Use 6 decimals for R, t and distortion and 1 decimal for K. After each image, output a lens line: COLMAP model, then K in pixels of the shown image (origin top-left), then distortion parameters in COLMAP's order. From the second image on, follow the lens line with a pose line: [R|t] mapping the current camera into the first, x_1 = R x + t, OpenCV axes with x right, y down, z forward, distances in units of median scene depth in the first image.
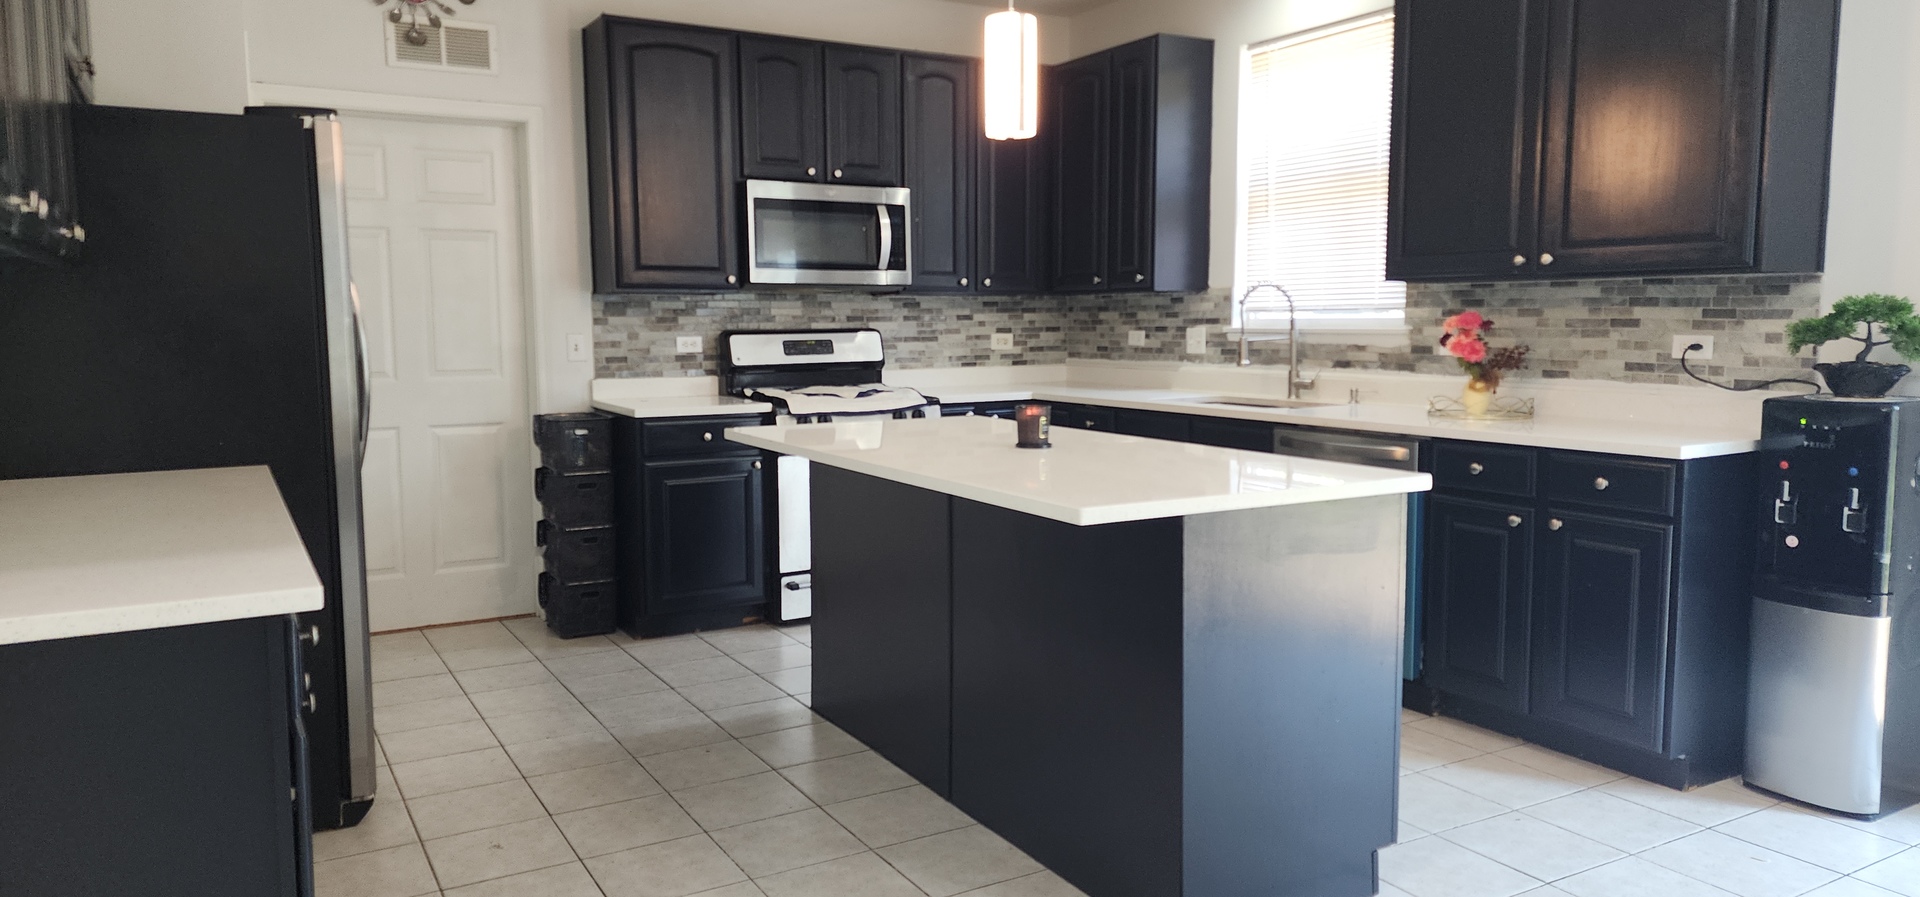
lens RADIAL K [[1280.2, 0, 946.1], [0, 1280.2, 439.8], [0, 0, 1]] dist [0.098439, -0.035389]
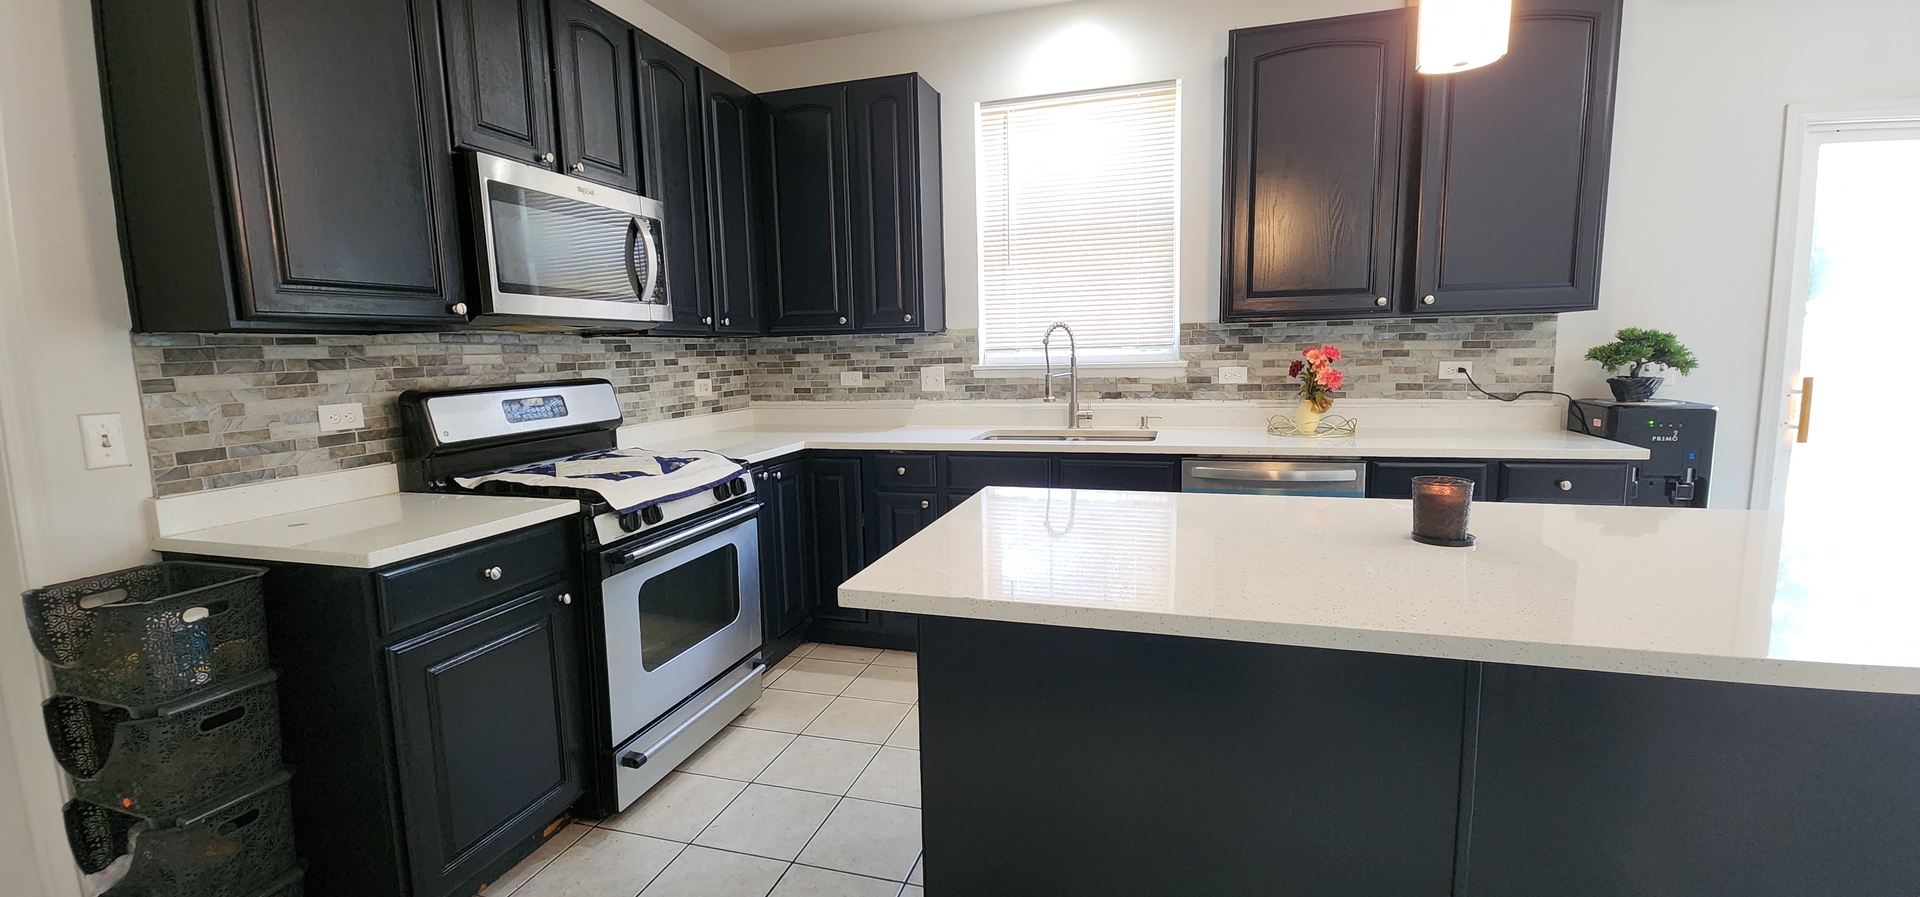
lens RADIAL K [[785.4, 0, 960.6], [0, 785.4, 448.3], [0, 0, 1]] dist [0.009667, -0.005995]
pose [[0.726165, -0.098211, 0.680470, -0.249601], [0.087040, 0.994913, 0.050710, -0.054304], [-0.681989, 0.022404, 0.731019, 0.542392]]
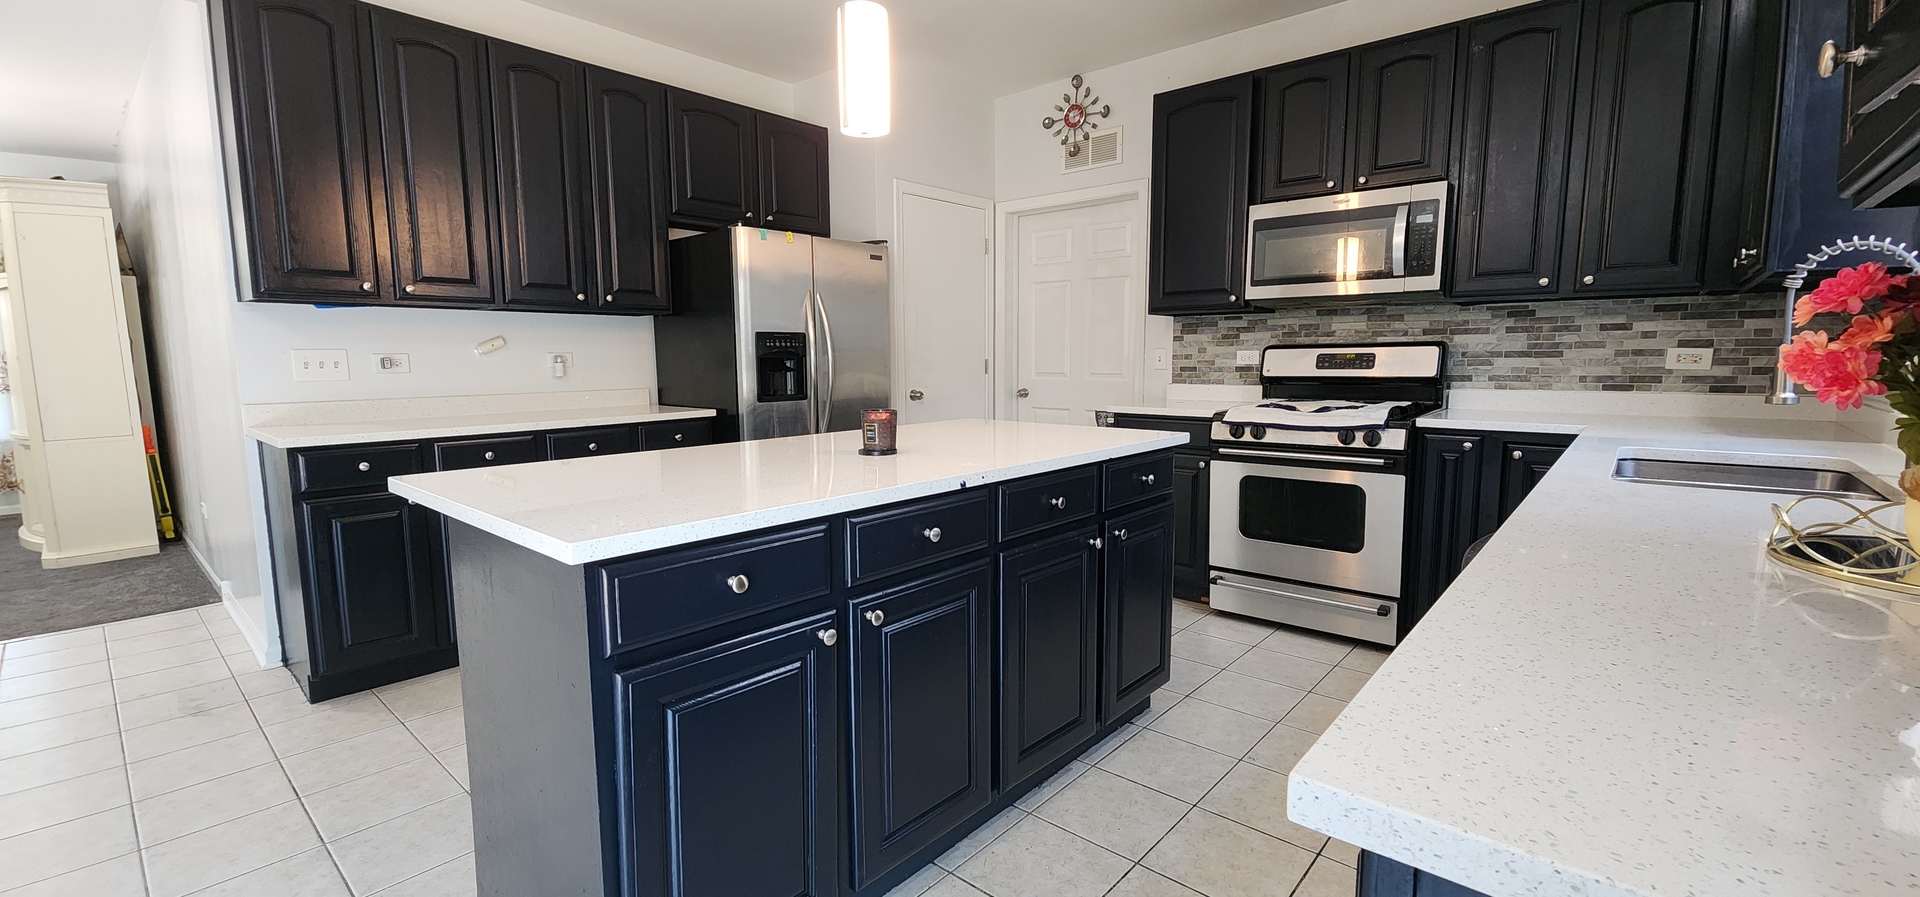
lens RADIAL K [[785.4, 0, 952.9], [0, 785.4, 451.0], [0, 0, 1]] dist [0.009667, -0.005995]
pose [[0.317365, 0.119298, -0.940770, 0.403028], [-0.087971, 0.991481, 0.096053, -0.036335], [0.944214, 0.052276, 0.325156, 0.539042]]
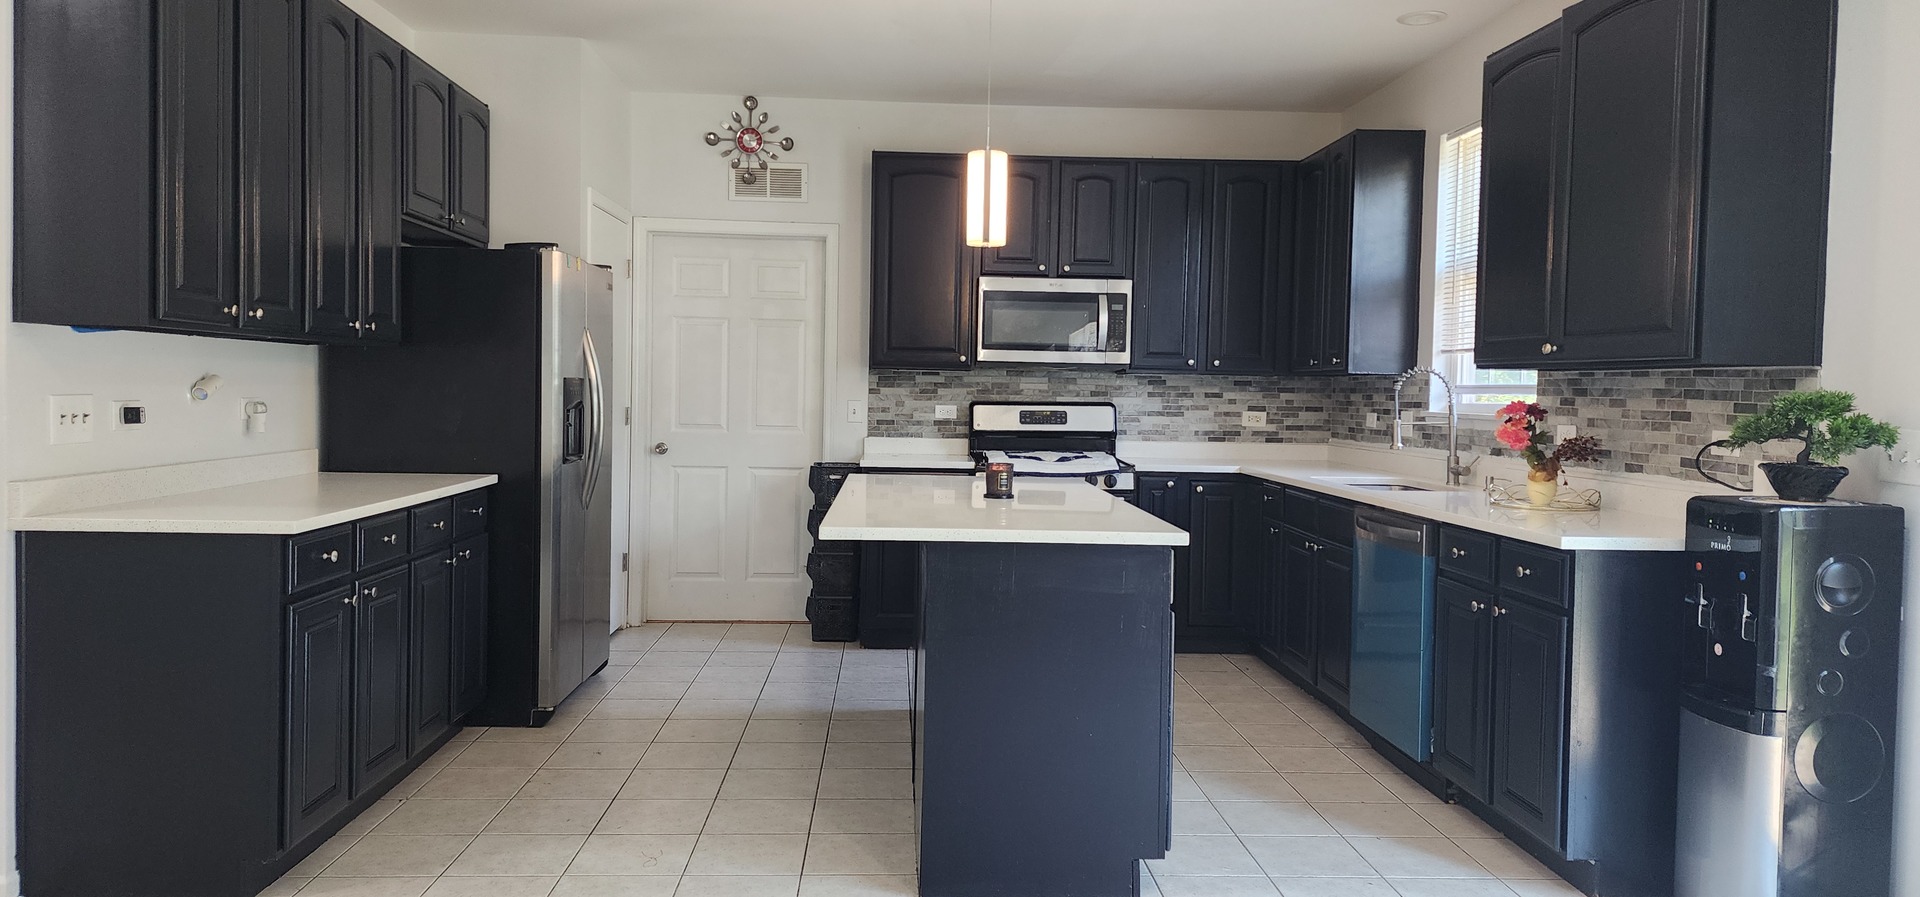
lens RADIAL K [[1280.2, 0, 949.9], [0, 1280.2, 443.5], [0, 0, 1]] dist [0.098439, -0.035389]
pose [[0.887536, 0.042750, -0.458750, 0.362627], [-0.069326, 0.996741, -0.041240, 0.004461], [0.455492, 0.068405, 0.887608, -0.057922]]
